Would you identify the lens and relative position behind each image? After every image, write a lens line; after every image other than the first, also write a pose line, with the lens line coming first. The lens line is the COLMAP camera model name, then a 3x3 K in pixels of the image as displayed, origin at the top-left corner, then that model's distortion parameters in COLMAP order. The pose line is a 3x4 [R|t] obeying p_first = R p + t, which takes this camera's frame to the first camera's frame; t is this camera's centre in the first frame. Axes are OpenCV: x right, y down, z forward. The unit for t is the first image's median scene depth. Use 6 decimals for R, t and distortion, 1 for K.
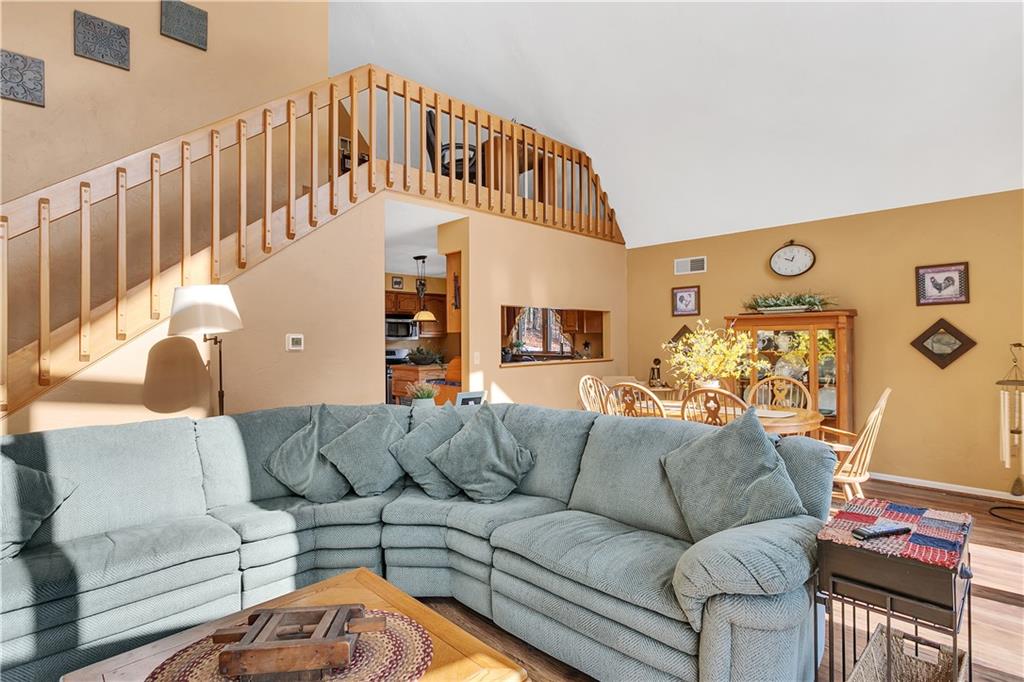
lens RADIAL K [[495.3, 0, 518.1], [0, 495.3, 334.9], [0, 0, 1]] dist [-0.004207, 0.001993]
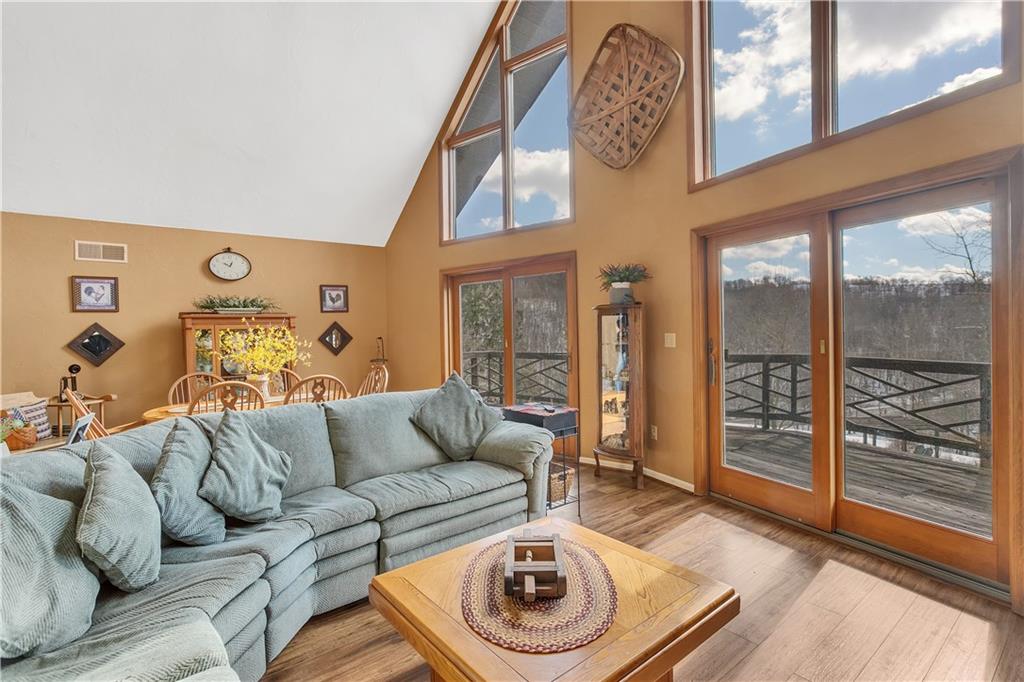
lens RADIAL K [[495.3, 0, 518.1], [0, 495.3, 334.9], [0, 0, 1]] dist [-0.004207, 0.001993]
pose [[0.108055, -0.002984, 0.994140, -0.549066], [0.013753, 0.999904, 0.001507, 0.011371], [-0.994050, 0.013510, 0.108086, 0.290840]]
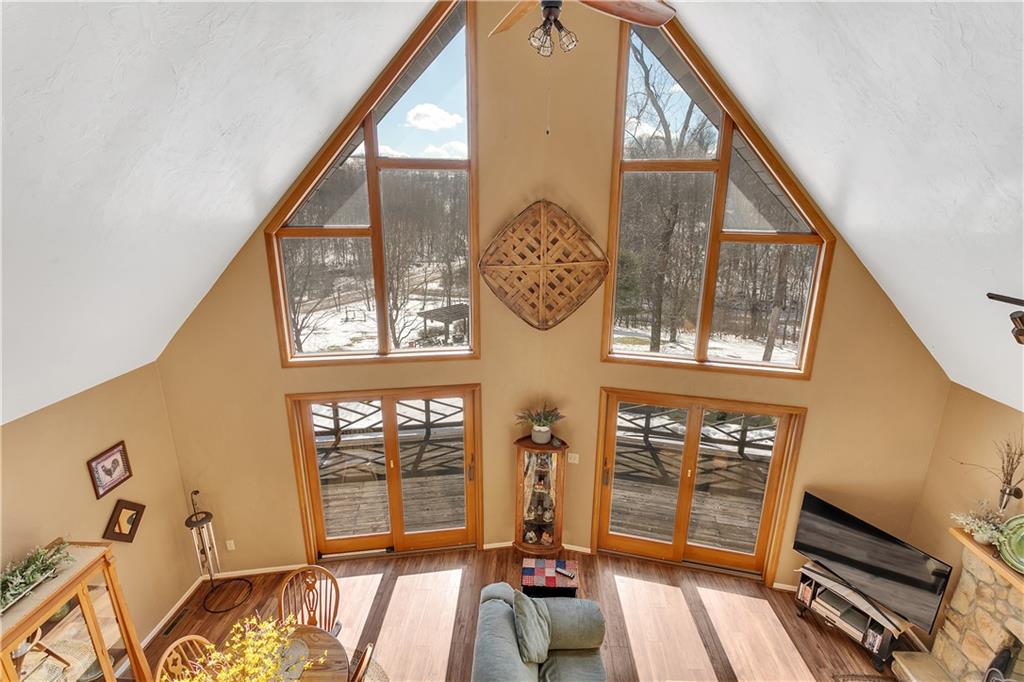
lens RADIAL K [[485.6, 0, 517.2], [0, 485.6, 340.8], [0, 0, 1]] dist [-0.003590, 0.000829]
pose [[-0.672641, -0.209868, 0.709583, -0.296915], [-0.010059, 0.961442, 0.274823, -0.604726], [-0.739900, 0.177720, -0.648817, 0.967903]]
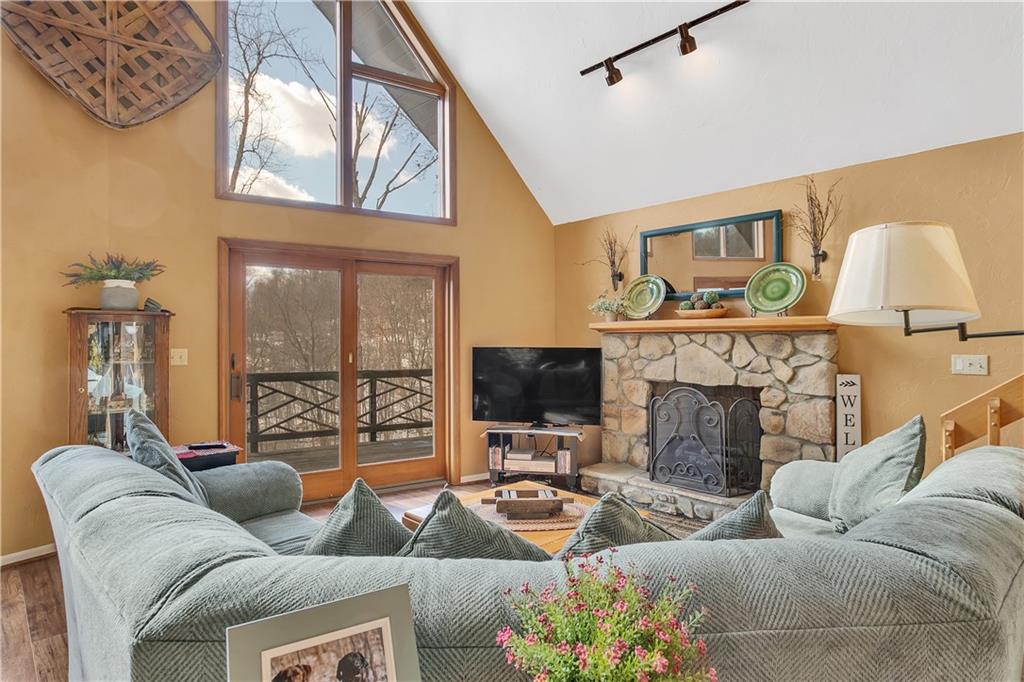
lens RADIAL K [[555.0, 0, 512.0], [0, 555.0, 341.0], [0, 0, 1]] dist [-0.000368, 0.000940]
pose [[-0.999674, 0.008585, 0.024026, -0.139104], [0.008475, 0.999953, -0.004692, 0.010041], [-0.024065, -0.004486, -0.999700, 1.000980]]
